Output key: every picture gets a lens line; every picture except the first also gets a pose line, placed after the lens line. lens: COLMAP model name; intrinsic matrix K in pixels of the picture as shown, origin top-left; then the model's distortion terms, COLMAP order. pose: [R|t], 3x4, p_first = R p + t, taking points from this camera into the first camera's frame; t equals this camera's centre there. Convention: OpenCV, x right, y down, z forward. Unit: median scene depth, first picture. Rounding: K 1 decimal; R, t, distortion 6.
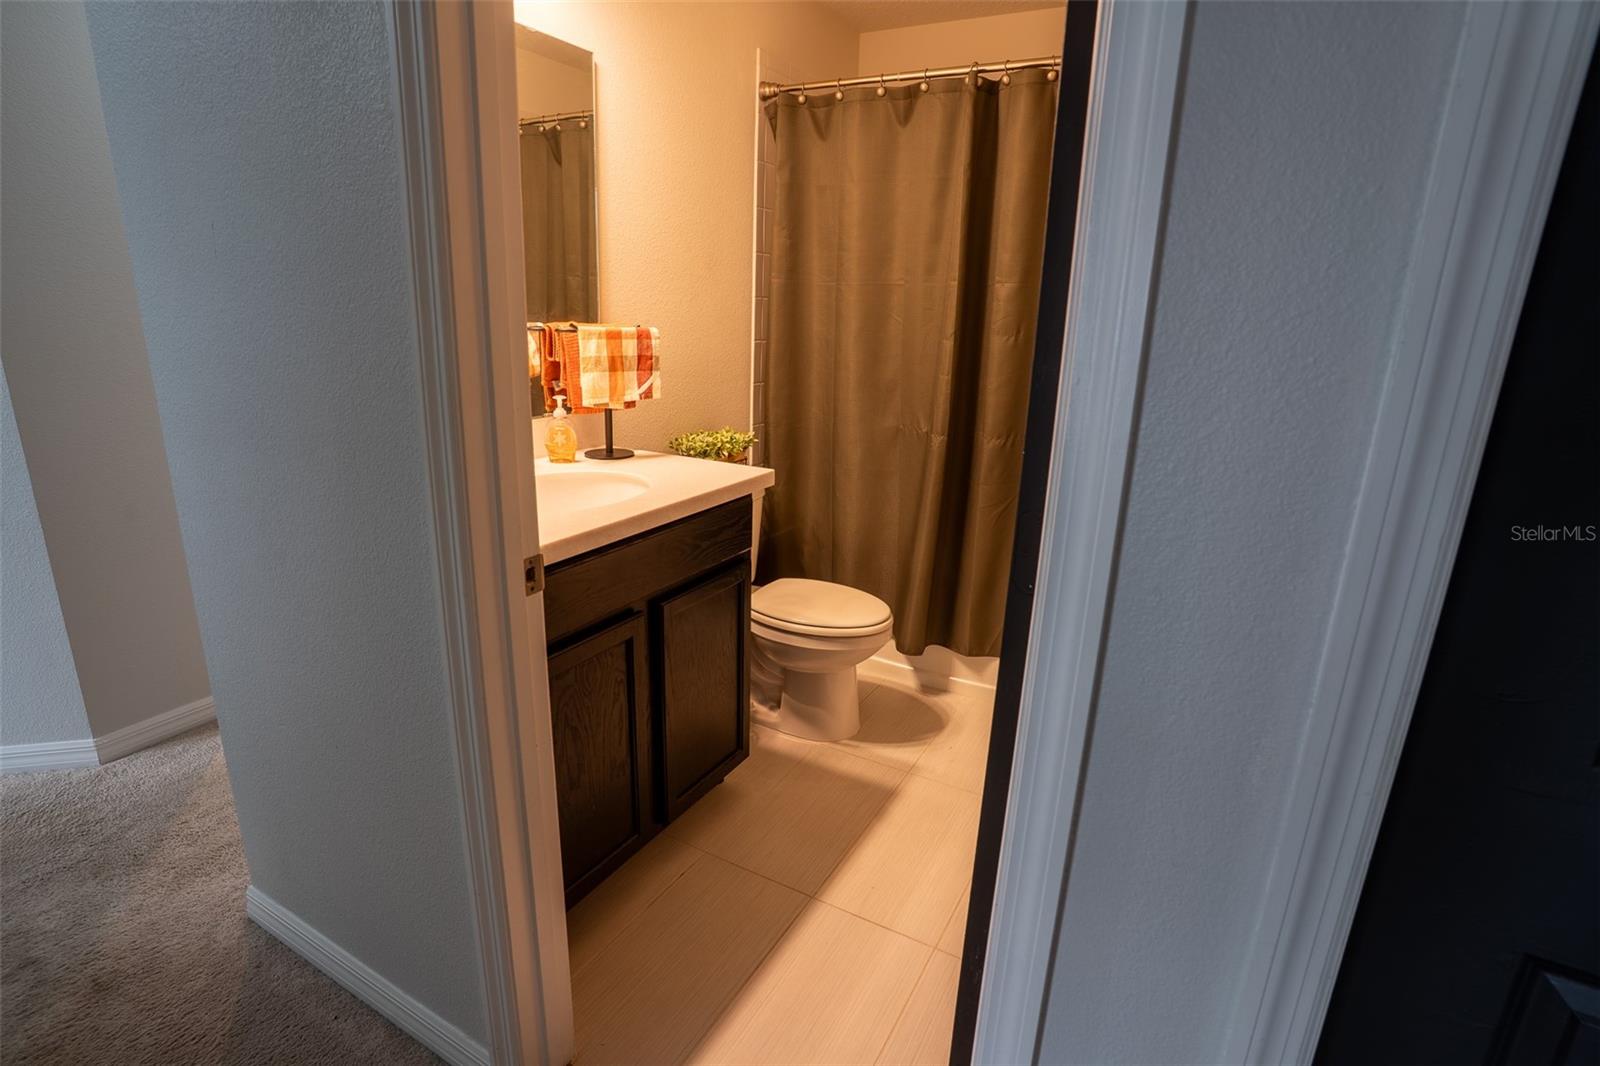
lens RADIAL K [[789.4, 0, 801.0], [0, 789.4, 524.5], [0, 0, 1]] dist [-0.080791, 0.034997]
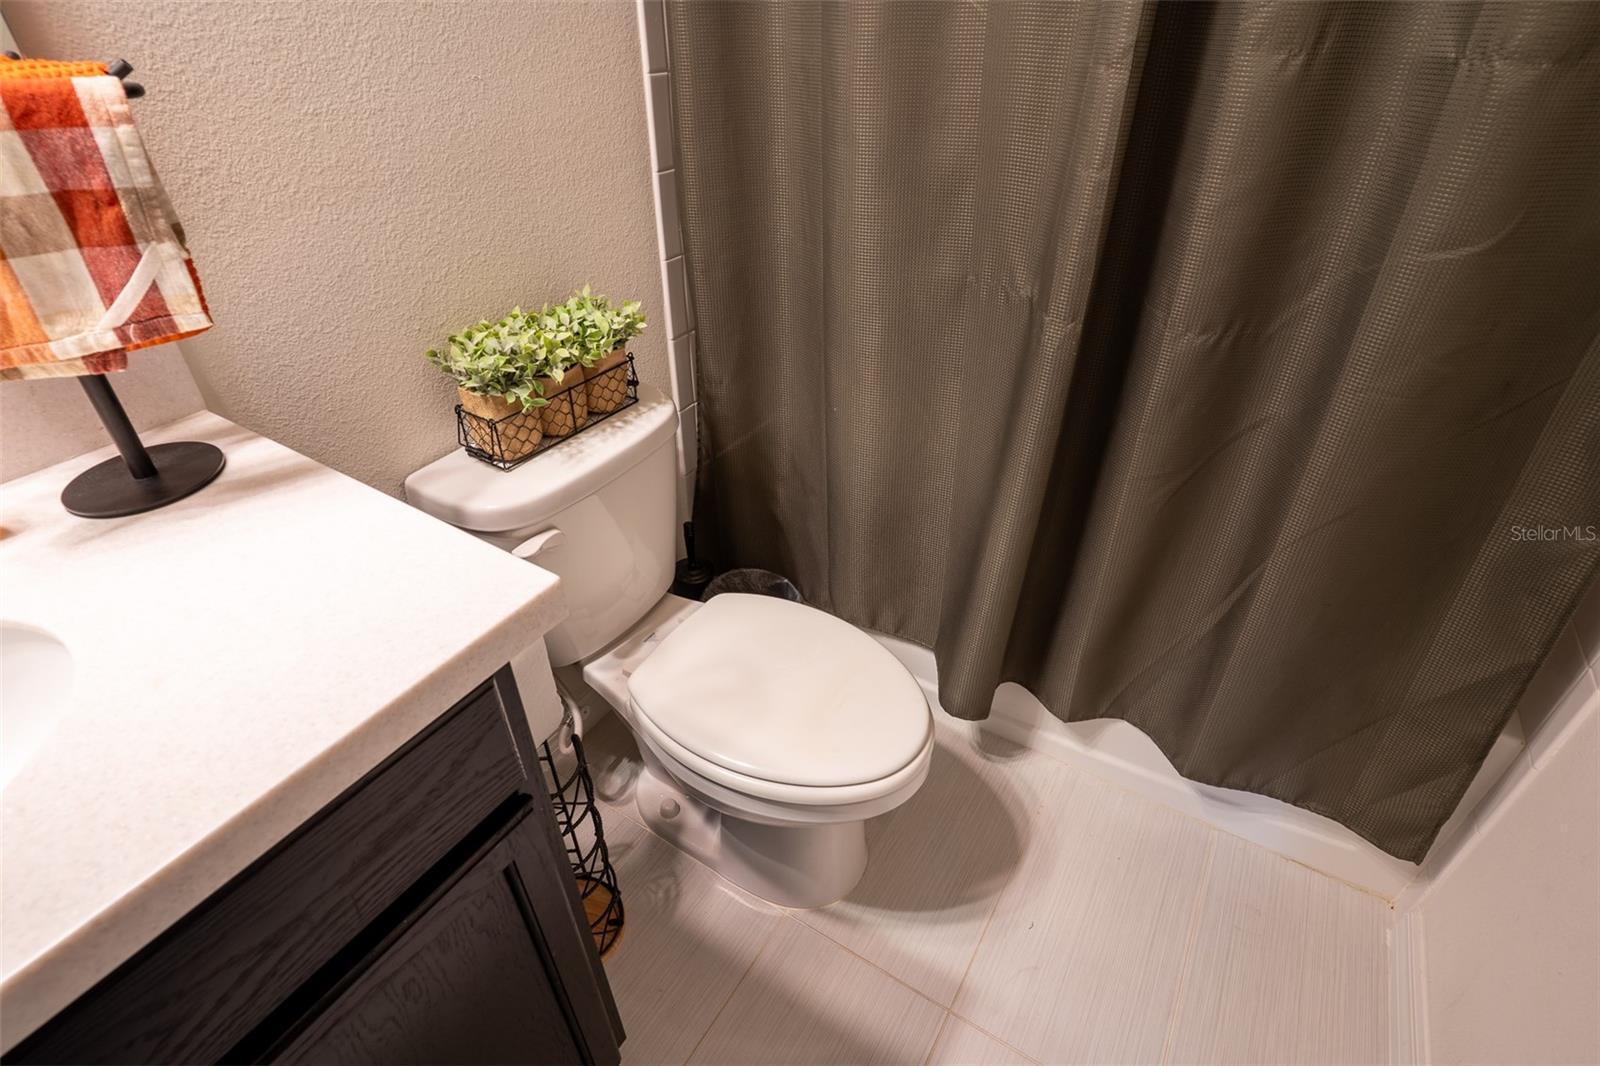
lens RADIAL K [[789.4, 0, 801.0], [0, 789.4, 524.5], [0, 0, 1]] dist [-0.080791, 0.034997]
pose [[0.998162, 0.004233, -0.060449, 0.062209], [0.015497, 0.946552, 0.322179, -0.145628], [0.058582, -0.322523, 0.944747, 0.566207]]
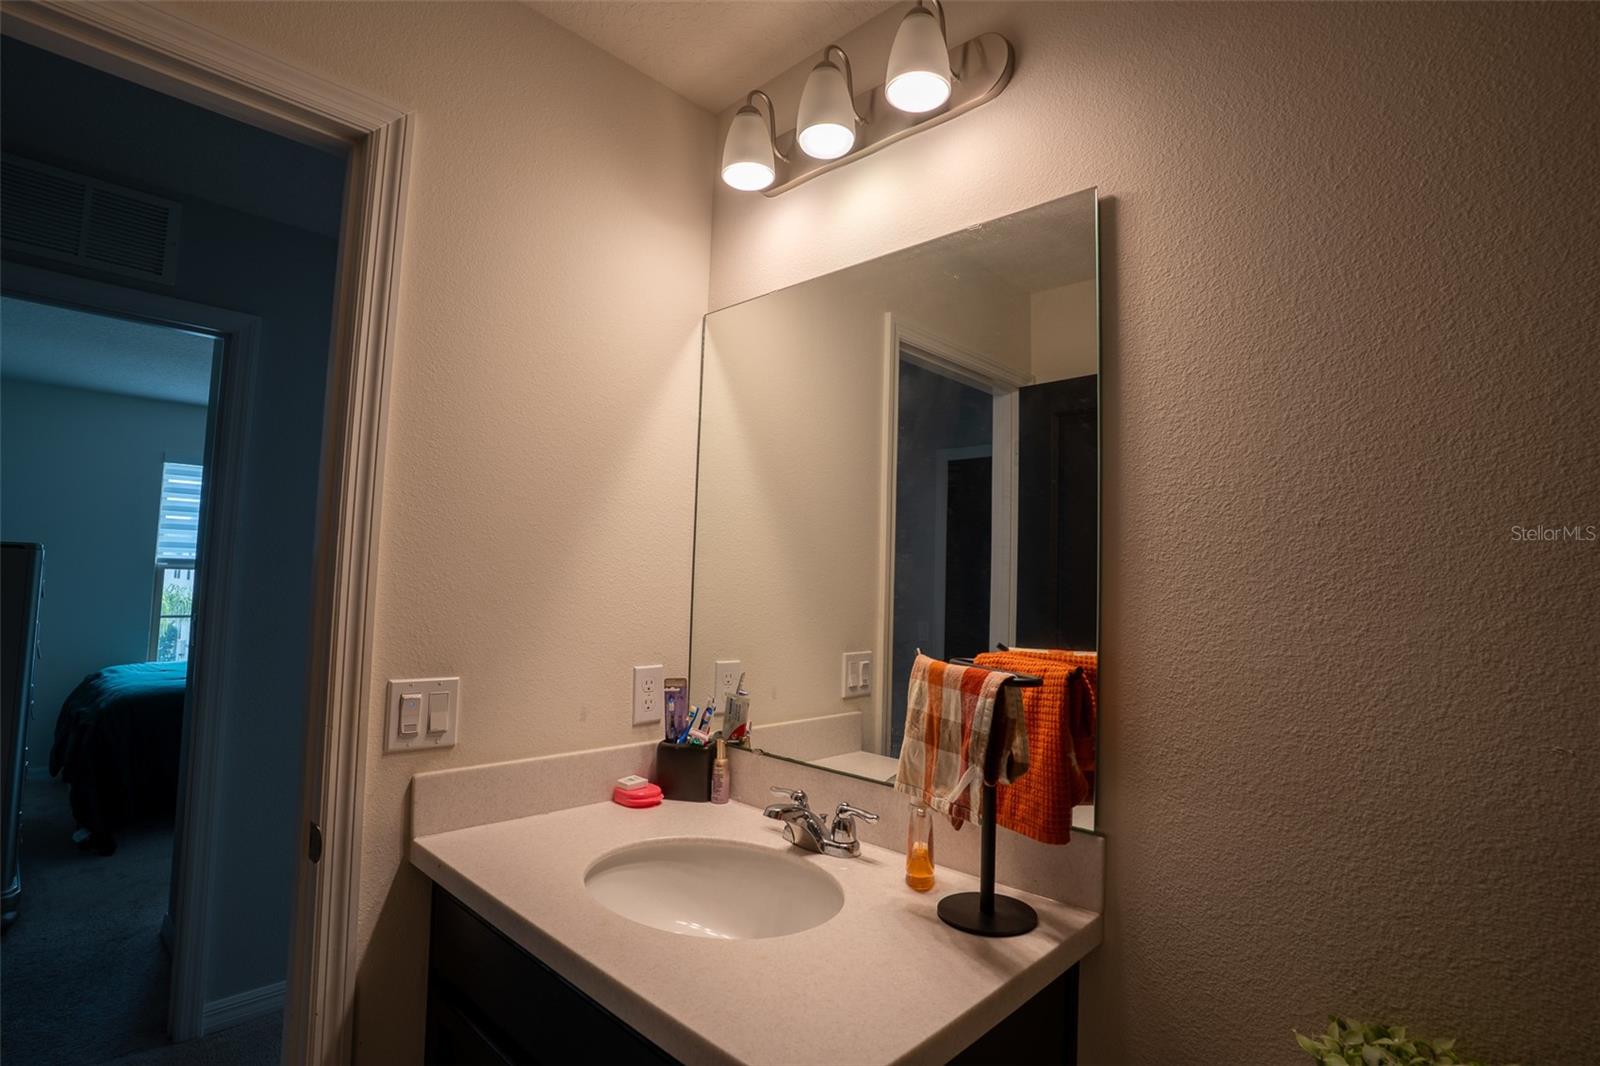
lens RADIAL K [[789.4, 0, 801.0], [0, 789.4, 524.5], [0, 0, 1]] dist [-0.080791, 0.034997]
pose [[-0.251357, -0.110817, -0.961530, 0.235684], [-0.300621, 0.953231, -0.031274, -0.226821], [0.920025, 0.281195, -0.272915, 0.791343]]
